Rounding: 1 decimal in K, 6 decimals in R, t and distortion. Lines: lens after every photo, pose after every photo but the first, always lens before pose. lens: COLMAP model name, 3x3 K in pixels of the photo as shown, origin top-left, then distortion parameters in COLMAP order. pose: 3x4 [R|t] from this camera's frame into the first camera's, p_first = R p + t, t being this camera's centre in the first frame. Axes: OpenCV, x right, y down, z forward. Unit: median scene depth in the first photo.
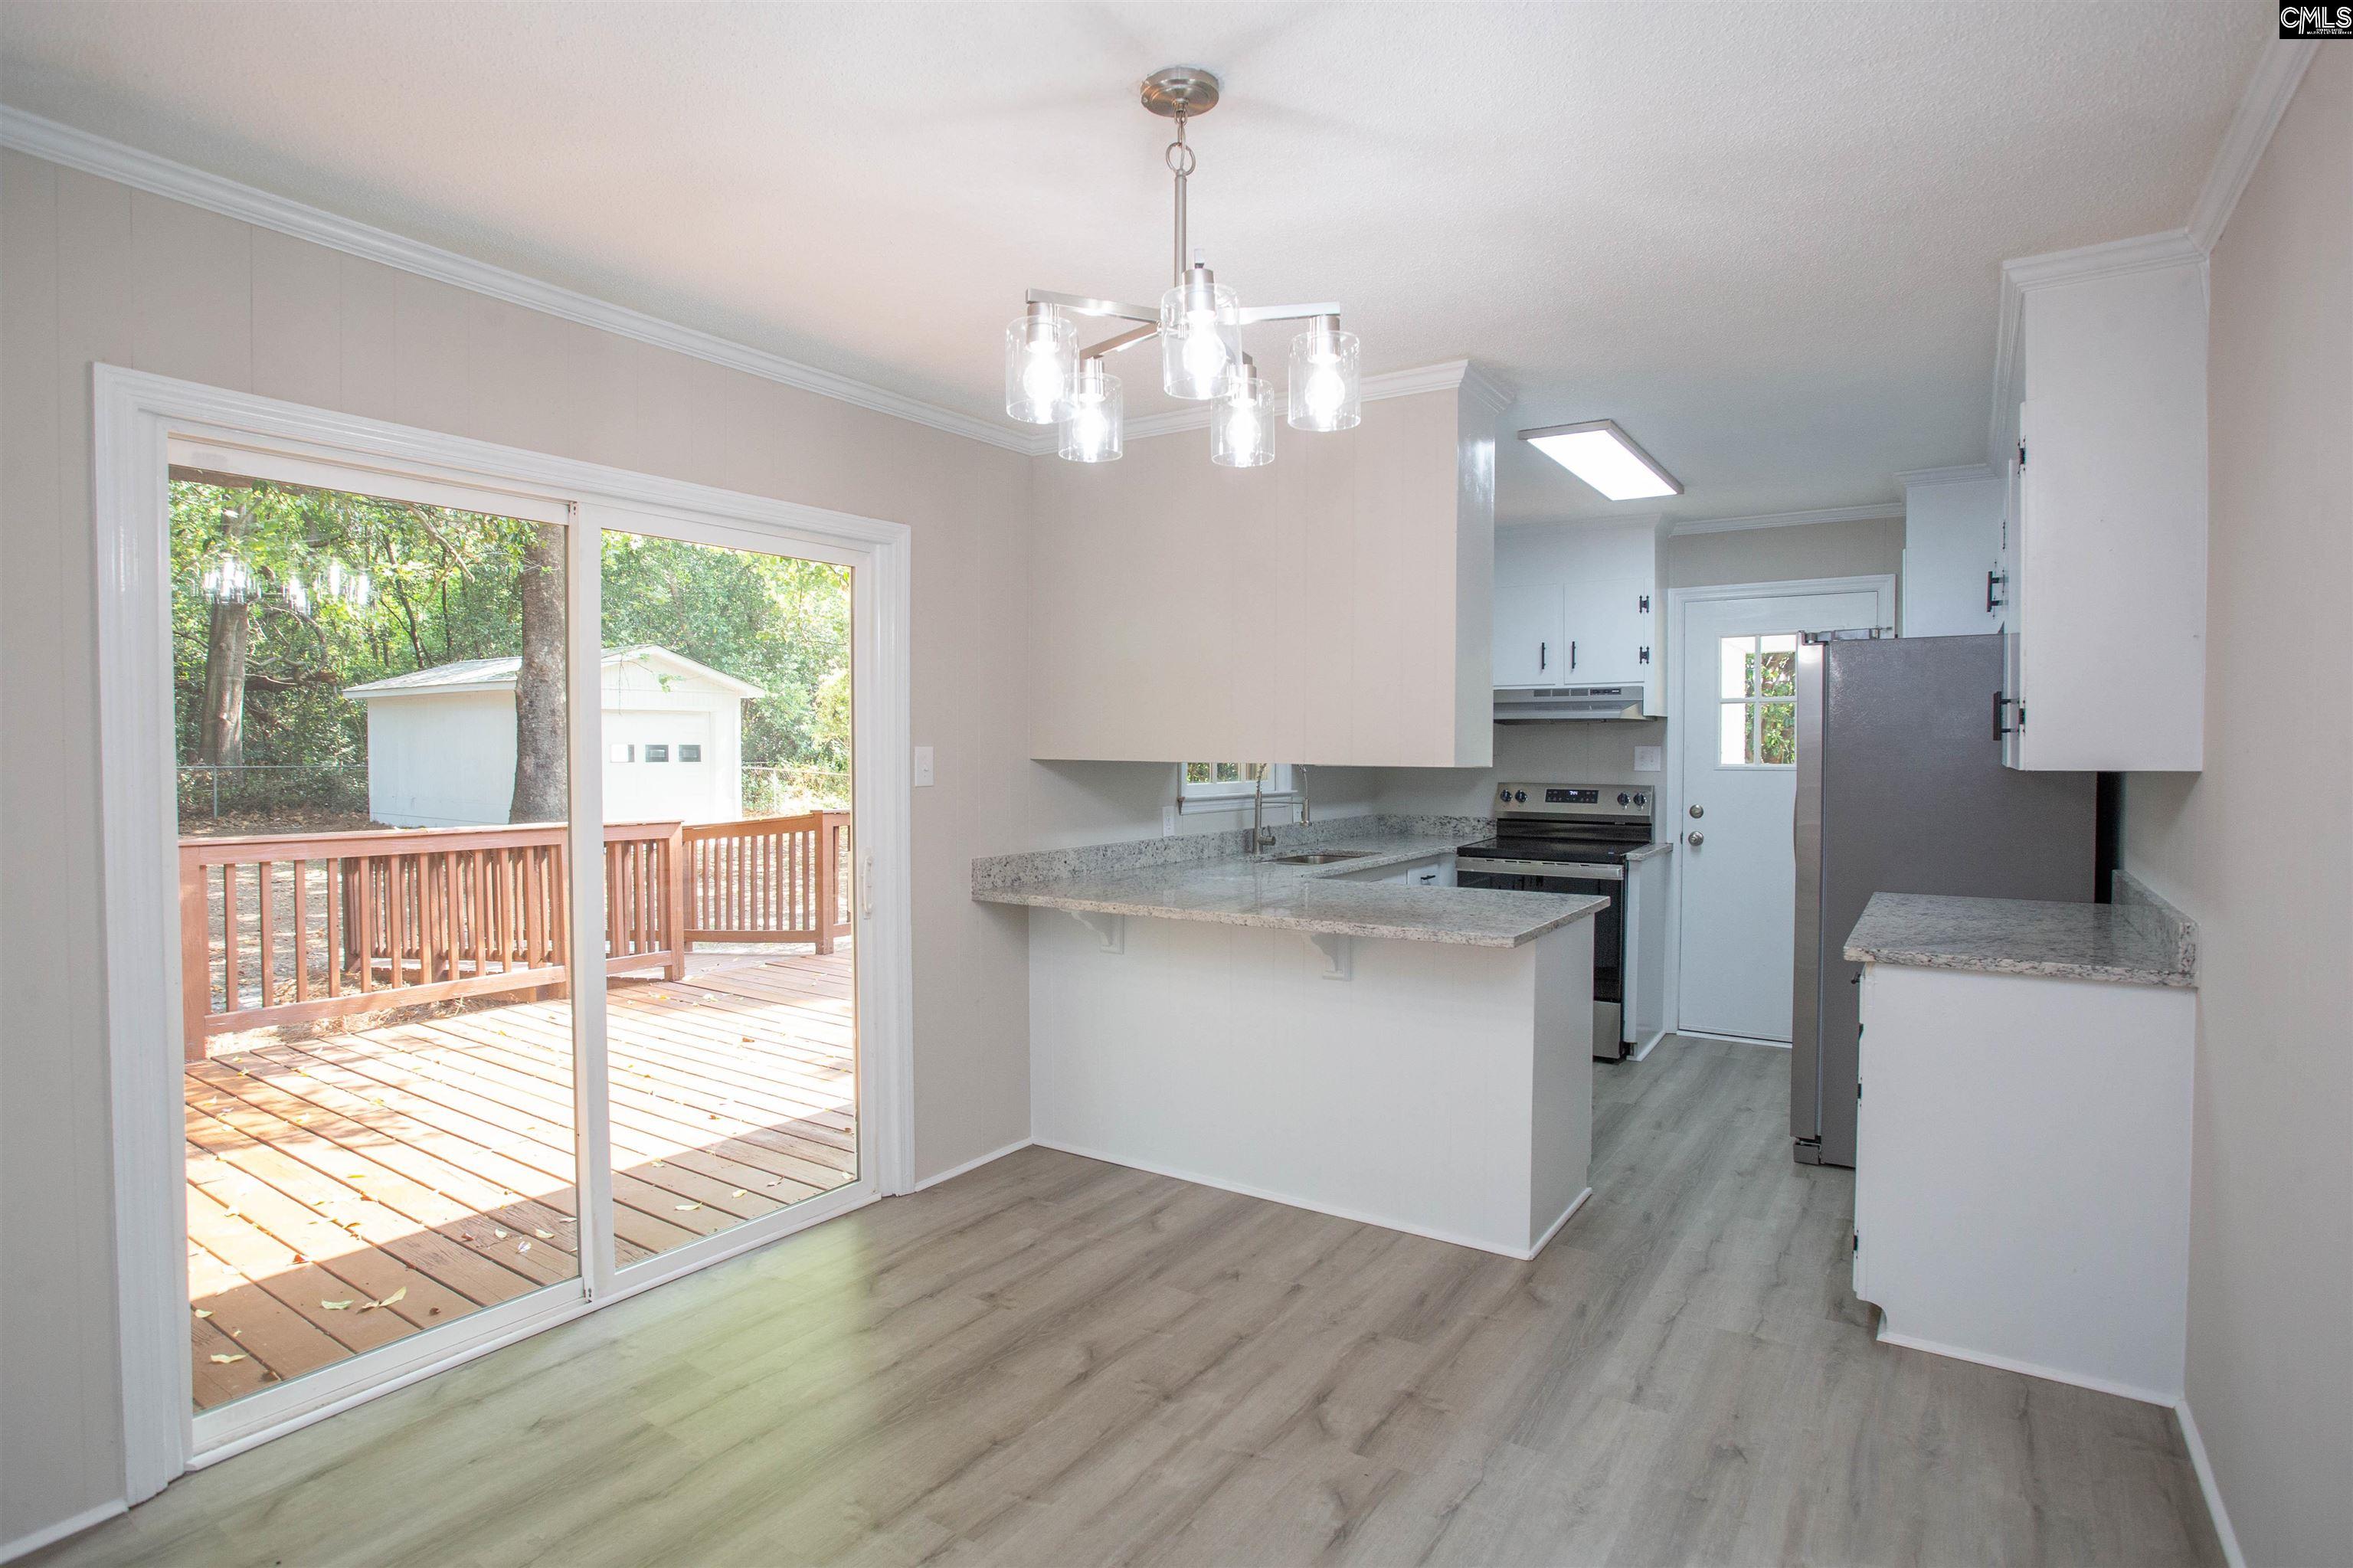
lens RADIAL K [[1181.5, 0, 1181.4], [0, 1181.5, 776.2], [0, 0, 1]] dist [-0.071366, 0.033479]
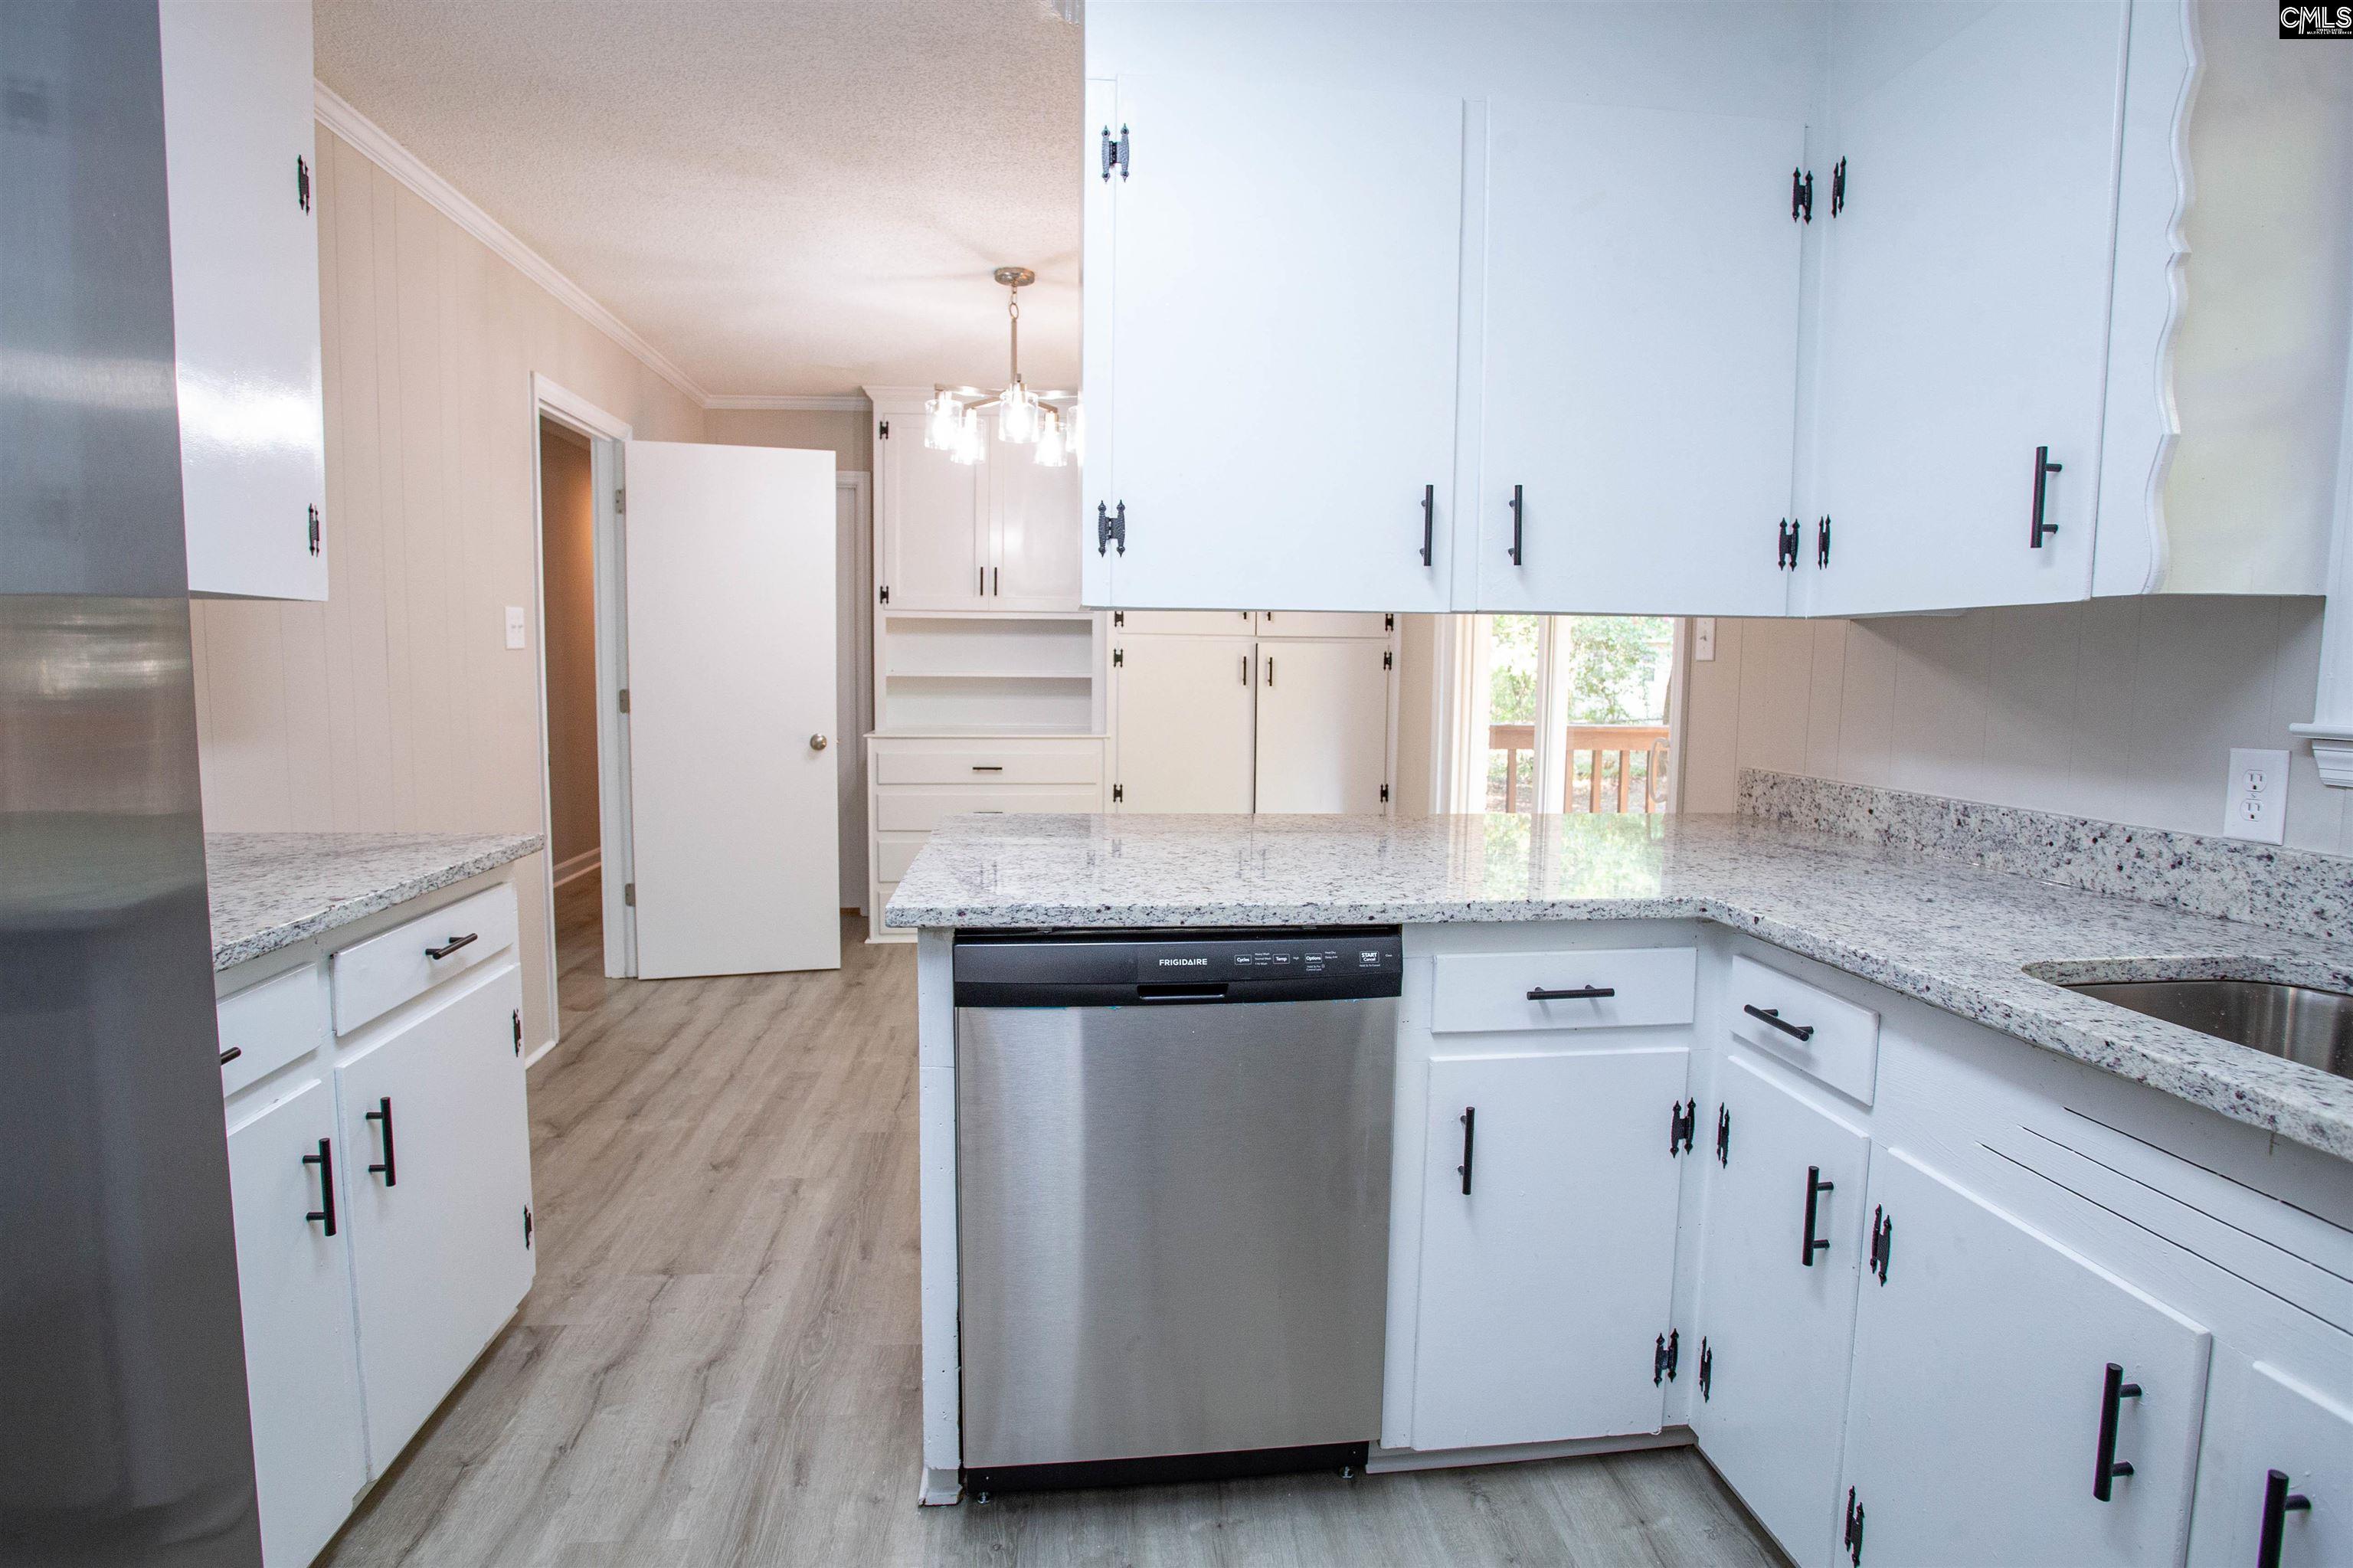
lens RADIAL K [[1195.6, 0, 1149.7], [0, 1195.6, 764.0], [0, 0, 1]] dist [-0.076835, 0.032660]
pose [[-0.773546, 0.044626, -0.632167, 0.399087], [-0.026066, 0.994433, 0.102095, 0.005147], [0.633204, 0.095453, -0.768076, 0.982638]]
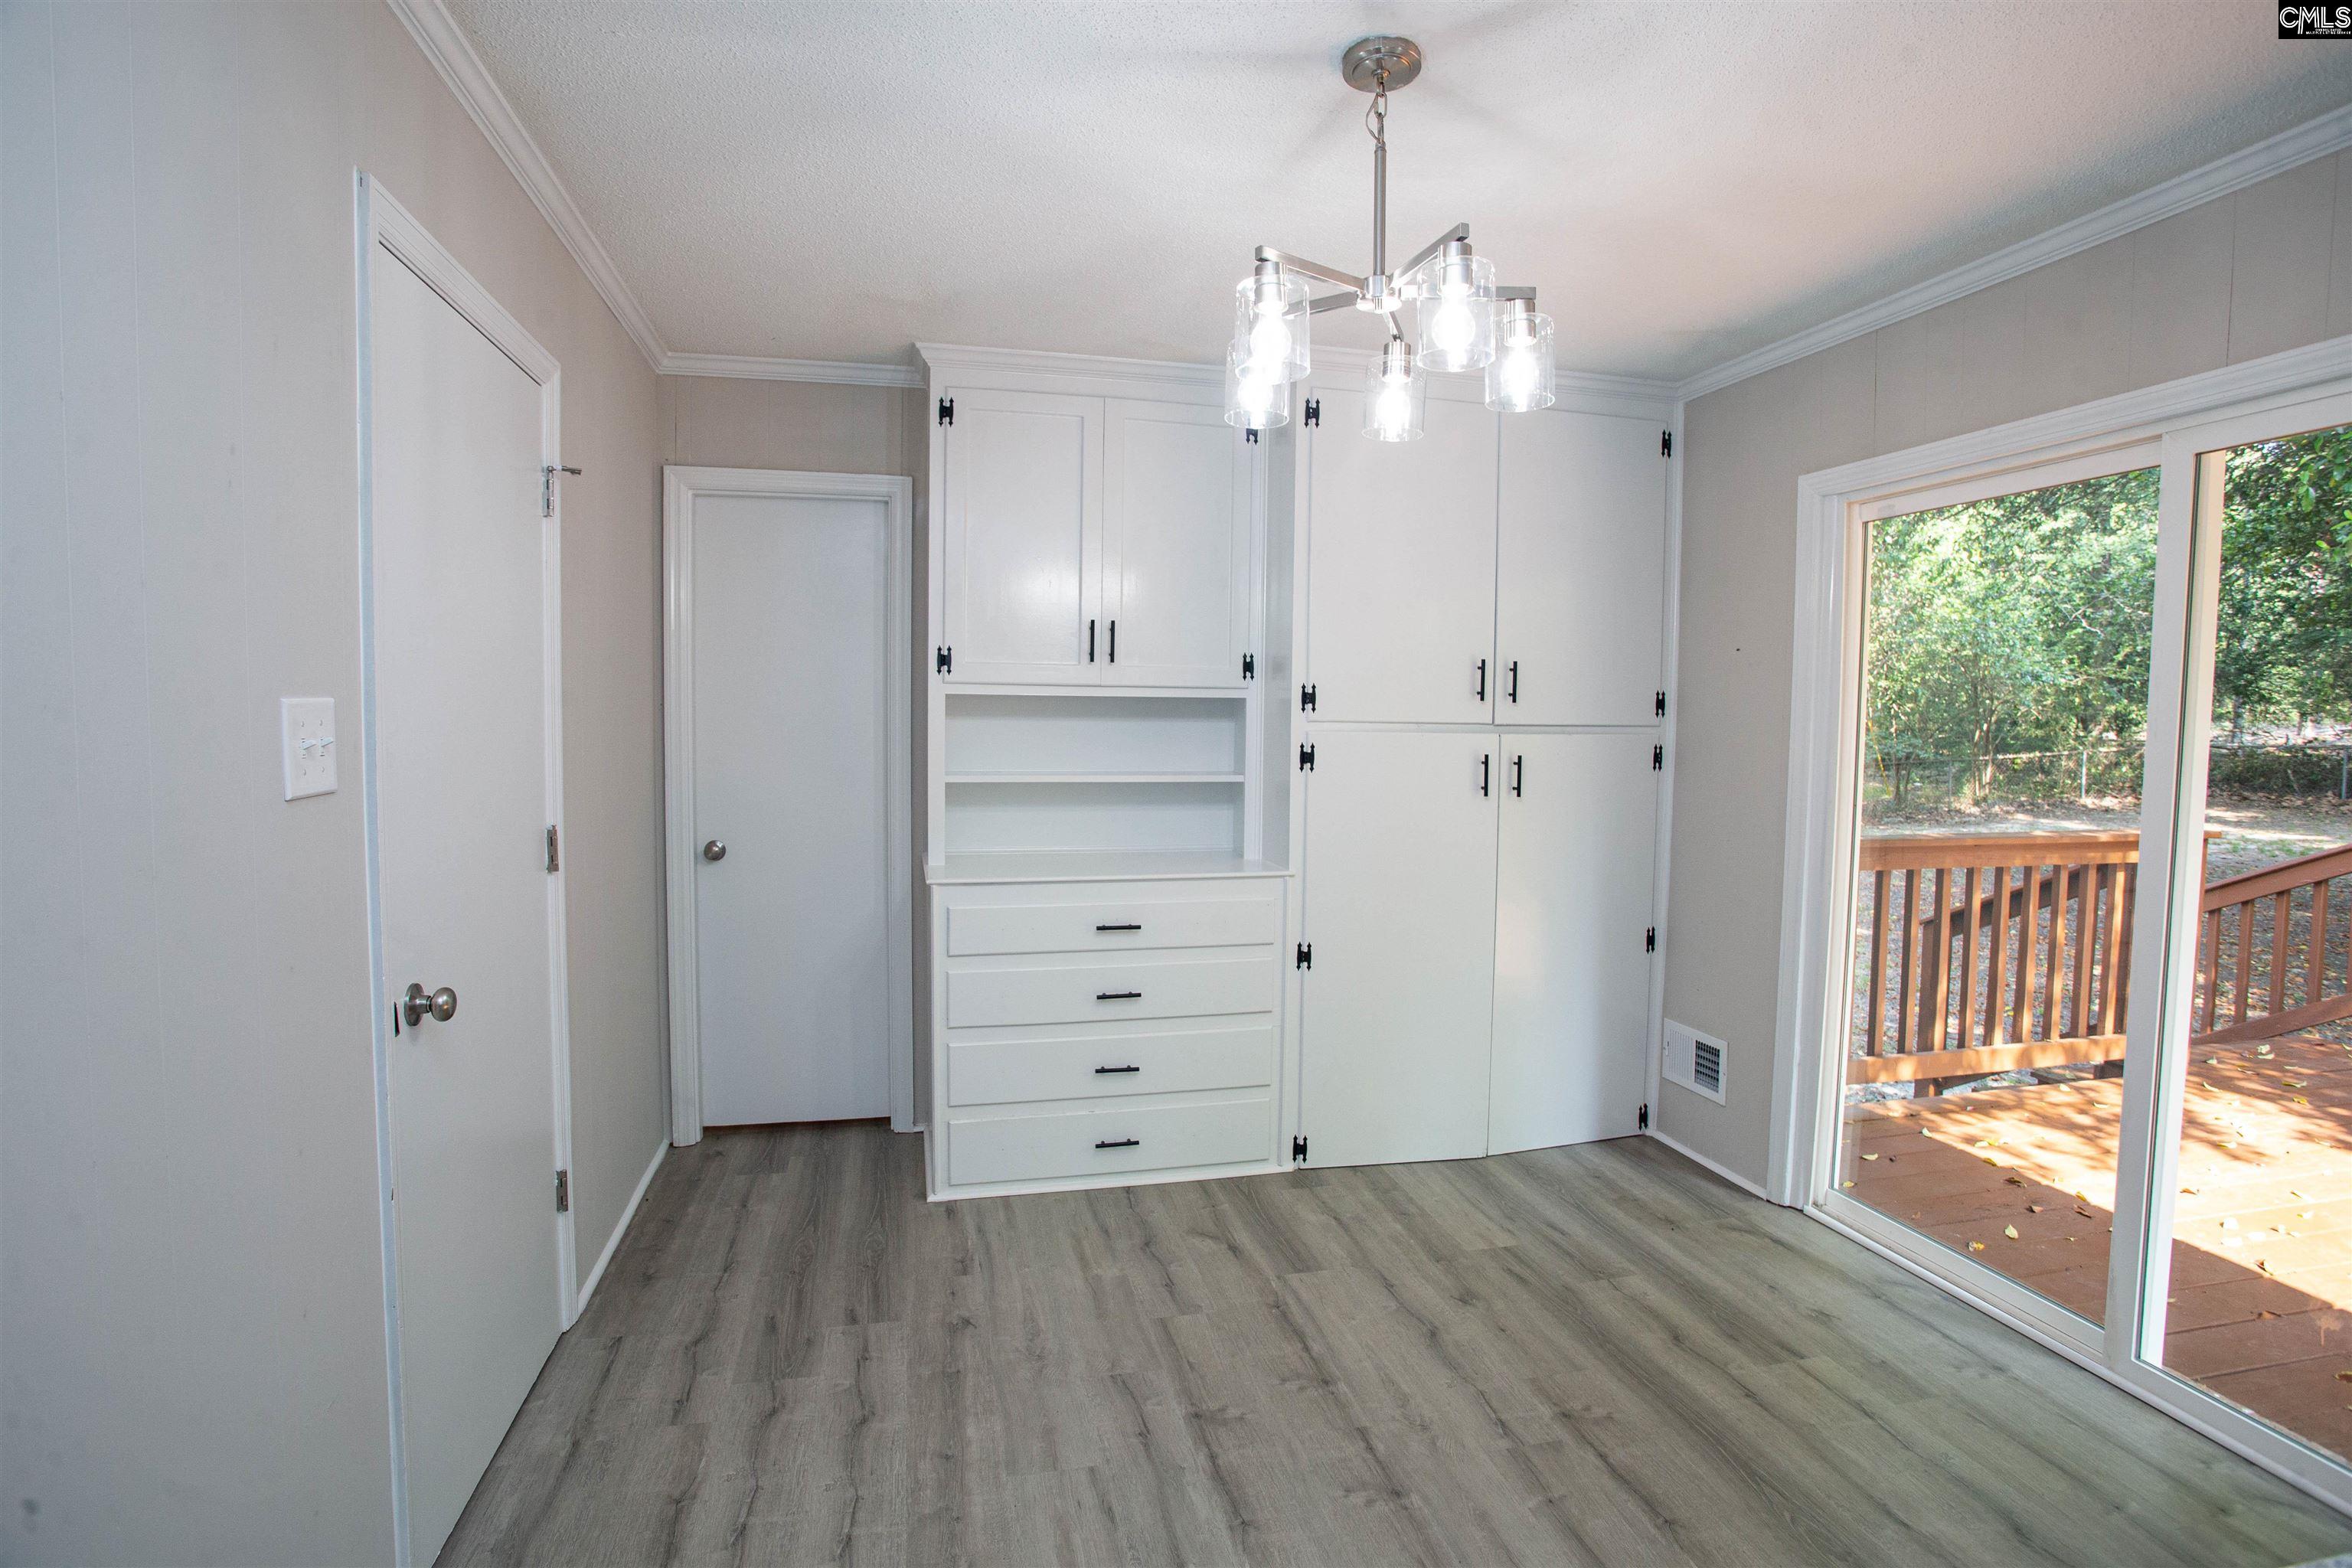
lens RADIAL K [[1164.9, 0, 1183.0], [0, 1164.9, 775.7], [0, 0, 1]] dist [-0.069950, 0.032606]
pose [[-0.682689, 0.028141, -0.730167, 0.308165], [-0.028660, 0.997458, 0.065238, -0.011491], [0.730147, 0.065464, -0.680147, 0.569431]]
